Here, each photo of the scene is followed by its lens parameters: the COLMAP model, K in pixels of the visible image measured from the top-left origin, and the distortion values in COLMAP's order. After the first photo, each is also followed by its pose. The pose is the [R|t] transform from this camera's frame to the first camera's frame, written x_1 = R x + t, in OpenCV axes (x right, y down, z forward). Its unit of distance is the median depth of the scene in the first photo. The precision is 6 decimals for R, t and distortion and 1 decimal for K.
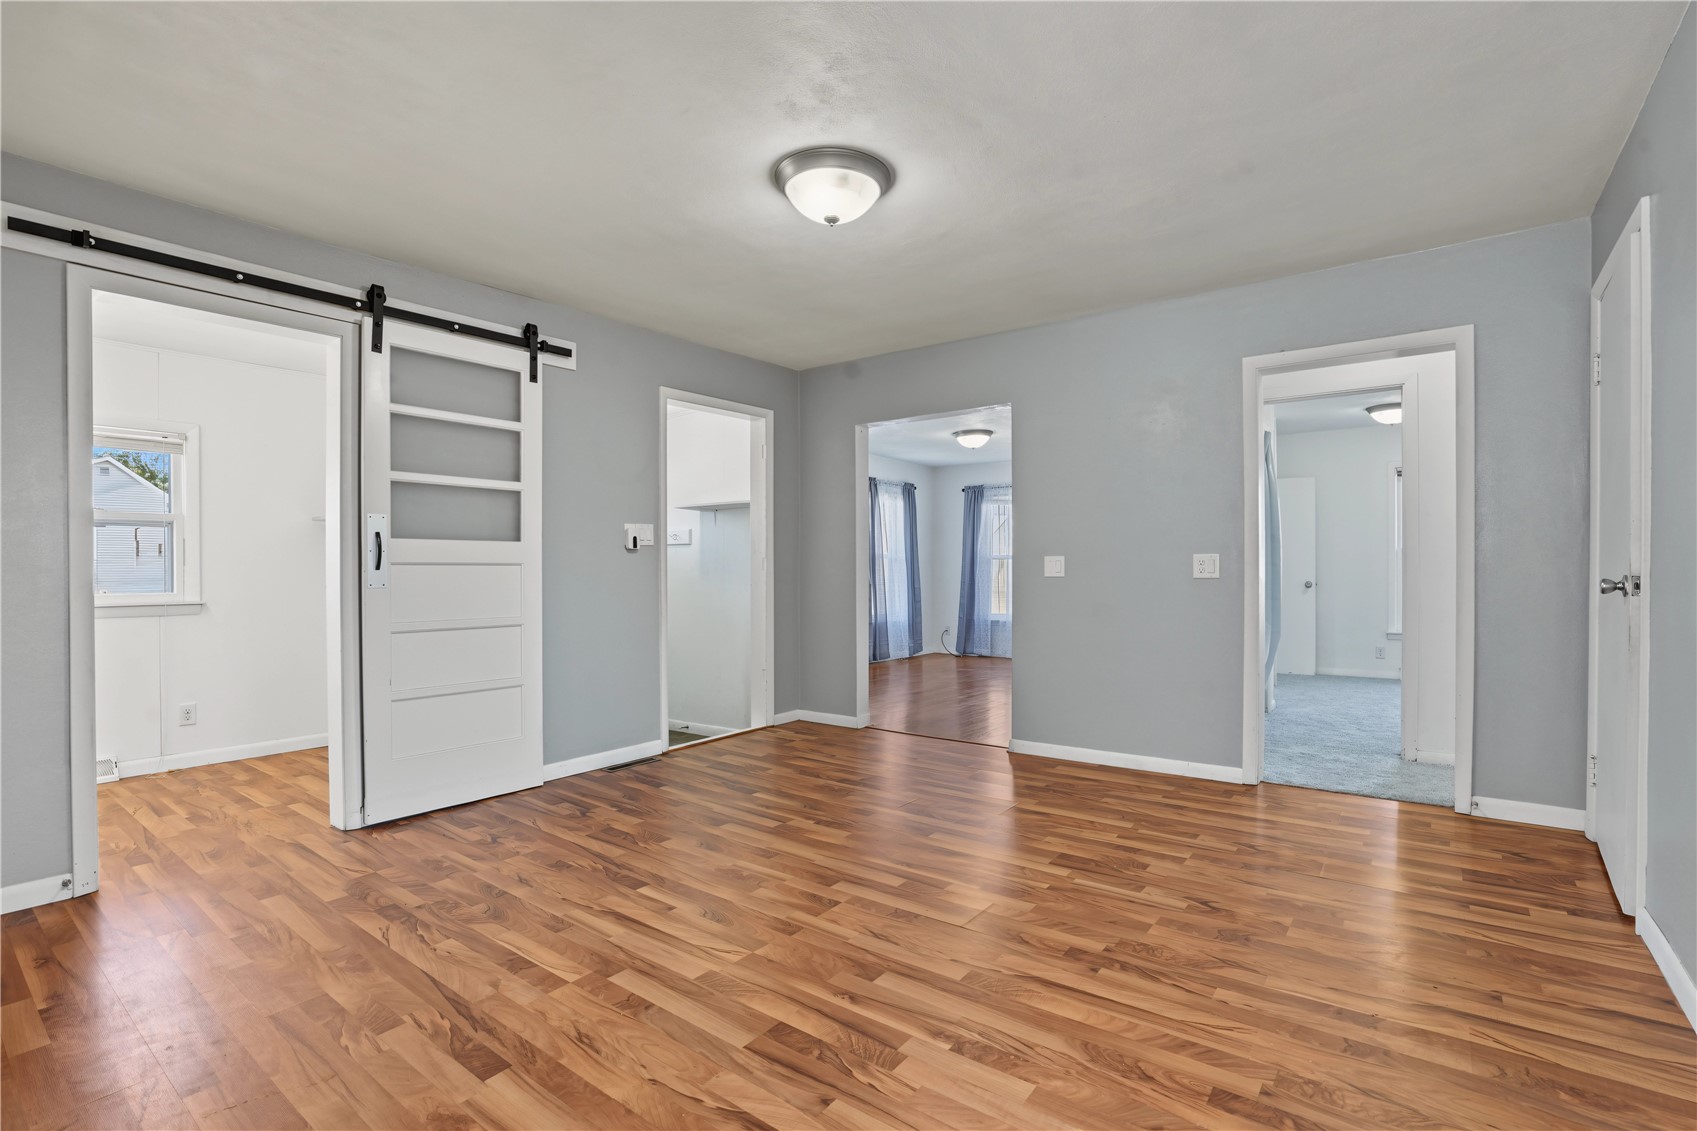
lens RADIAL K [[784.6, 0, 852.4], [0, 784.6, 576.2], [0, 0, 1]] dist [-0.053610, 0.006469]
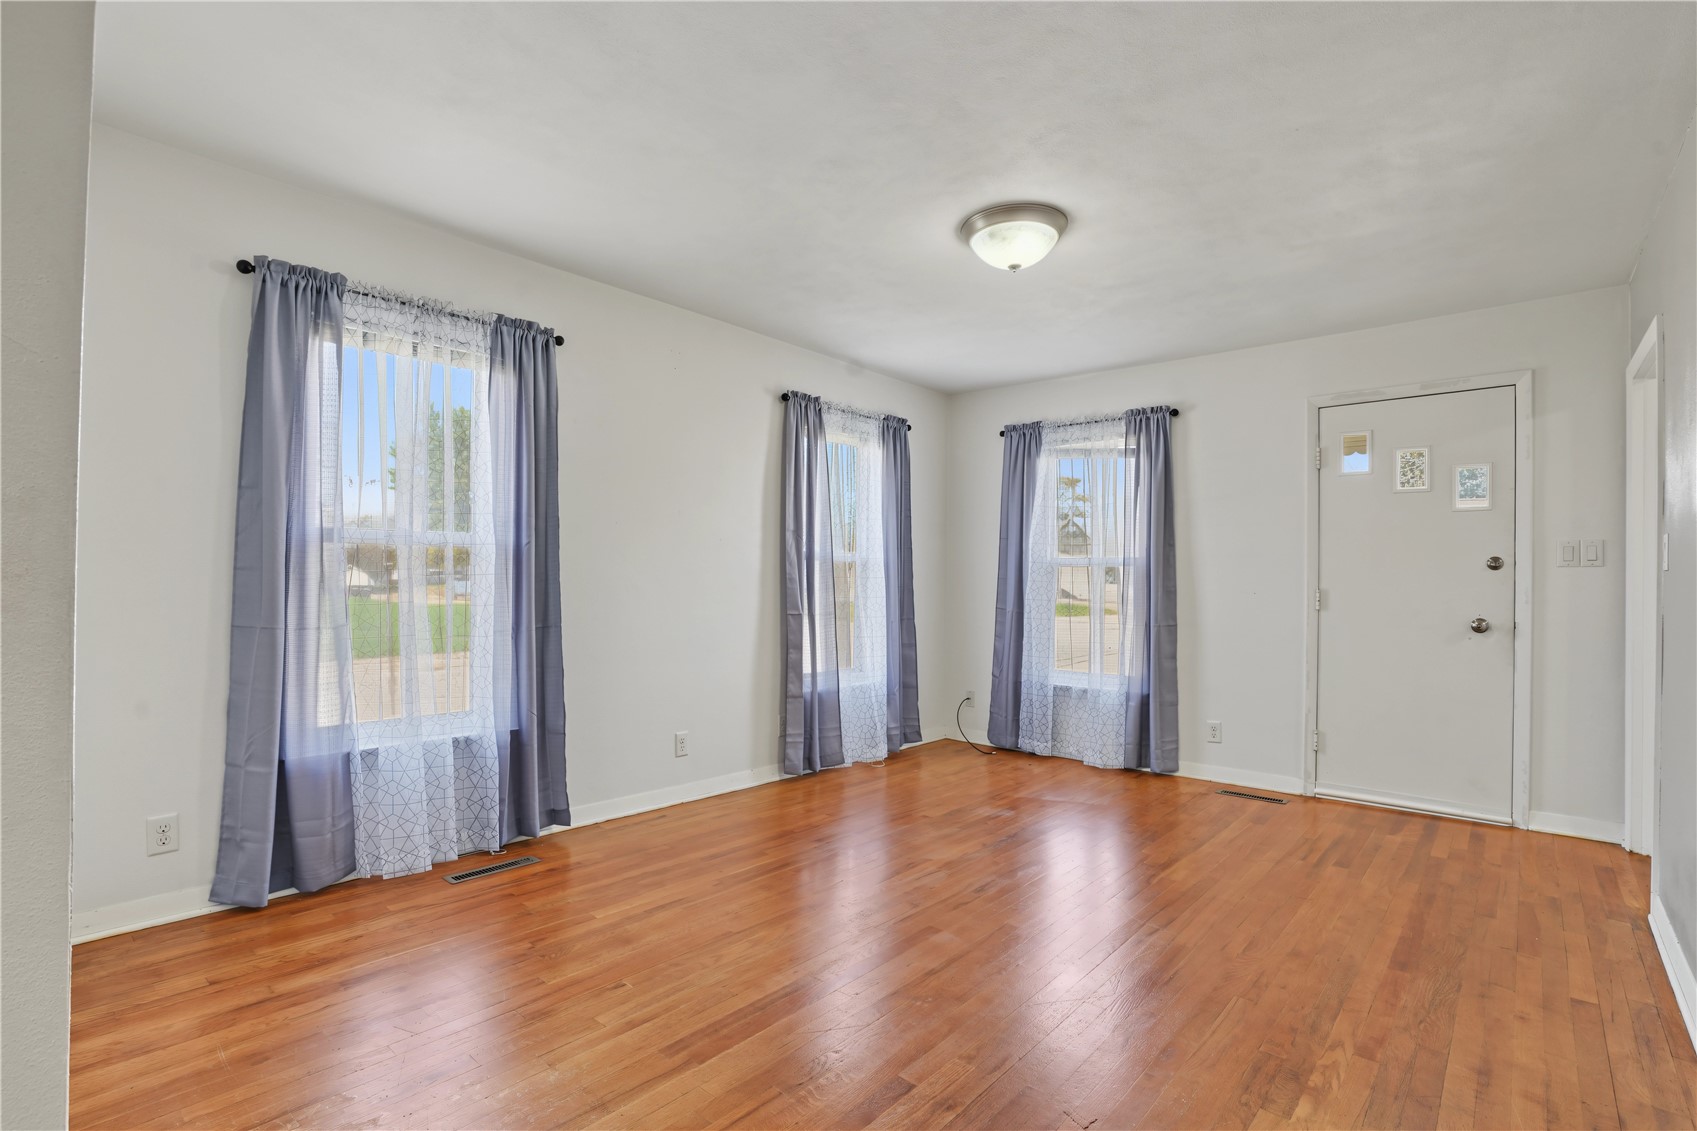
lens RADIAL K [[784.6, 0, 851.4], [0, 784.6, 574.6], [0, 0, 1]] dist [-0.053610, 0.006469]
pose [[0.997339, 0.010700, -0.072116, 0.081514], [-0.011816, 0.999817, -0.015061, -0.005994], [0.071941, 0.015873, 0.997283, 0.483220]]
